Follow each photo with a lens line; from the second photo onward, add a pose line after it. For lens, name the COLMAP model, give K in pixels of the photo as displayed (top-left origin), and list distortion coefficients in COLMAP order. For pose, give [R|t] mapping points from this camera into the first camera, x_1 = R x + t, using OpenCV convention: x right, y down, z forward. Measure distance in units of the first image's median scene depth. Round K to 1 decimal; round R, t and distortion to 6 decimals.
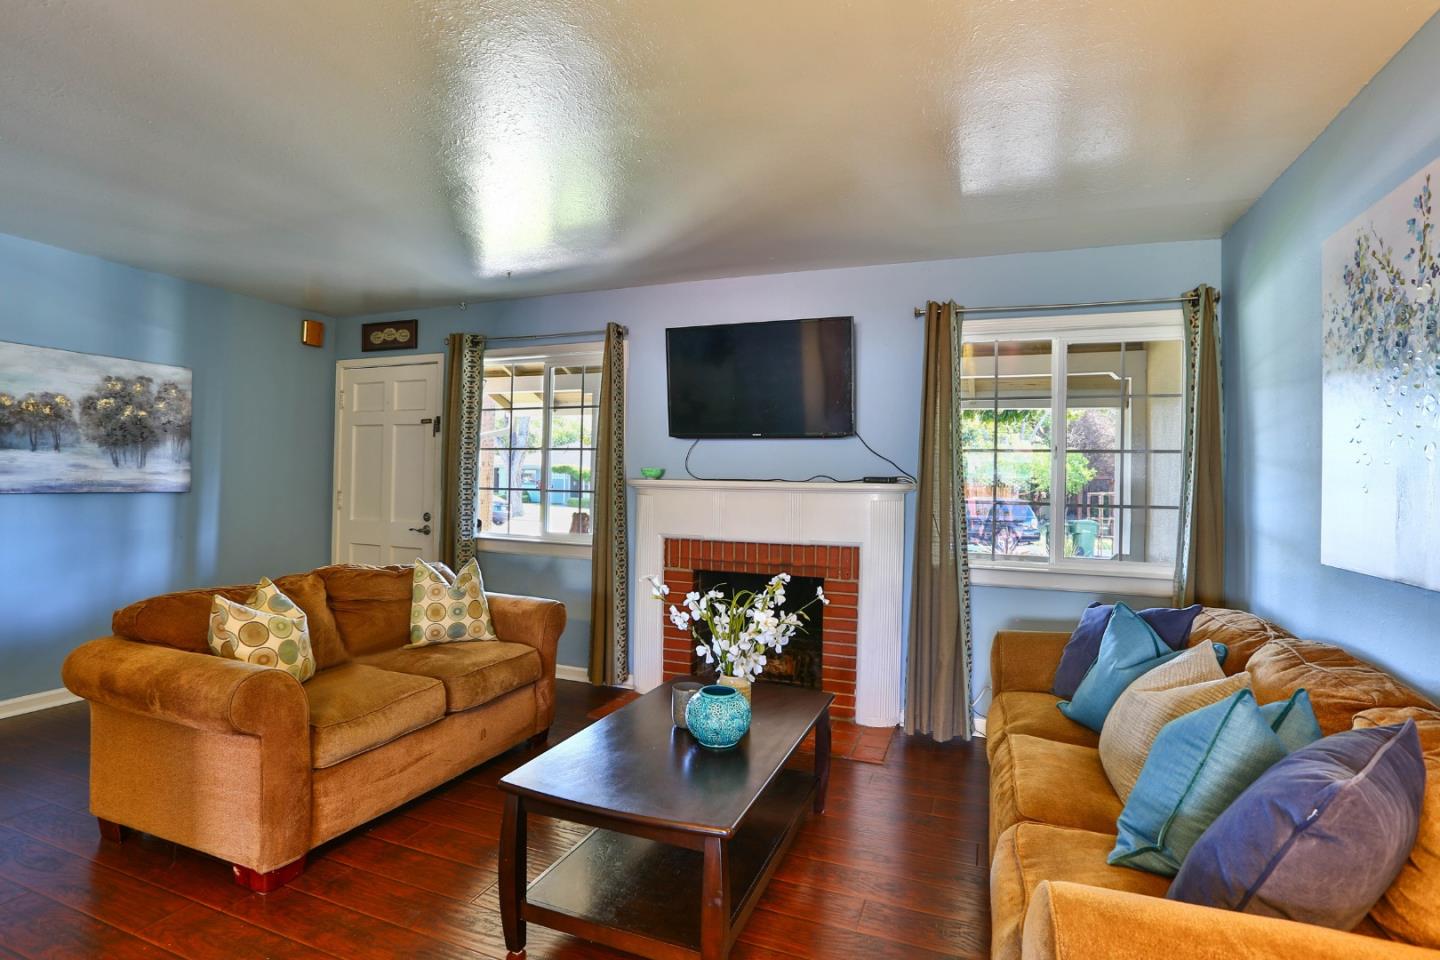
lens RADIAL K [[692.1, 0, 725.0], [0, 692.1, 477.1], [0, 0, 1]] dist [-0.061057, 0.023787]
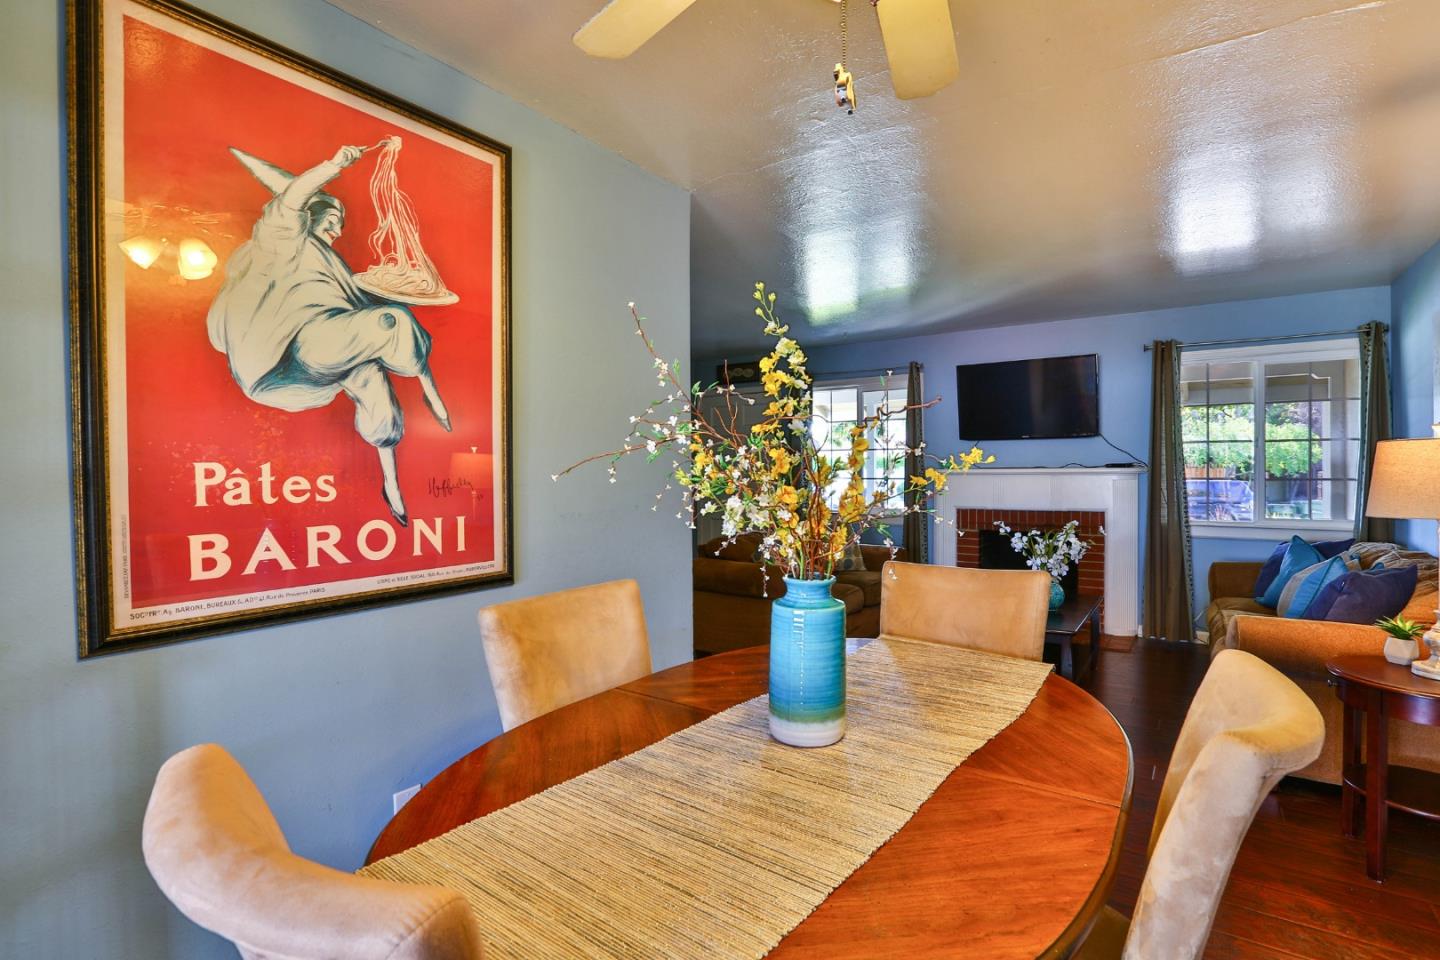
lens RADIAL K [[692.1, 0, 725.0], [0, 692.1, 477.1], [0, 0, 1]] dist [-0.061057, 0.023787]
pose [[0.969544, -0.022299, -0.243900, -0.239558], [0.025645, 0.999615, 0.010551, -0.007709], [0.243571, -0.016484, 0.969743, -0.604523]]
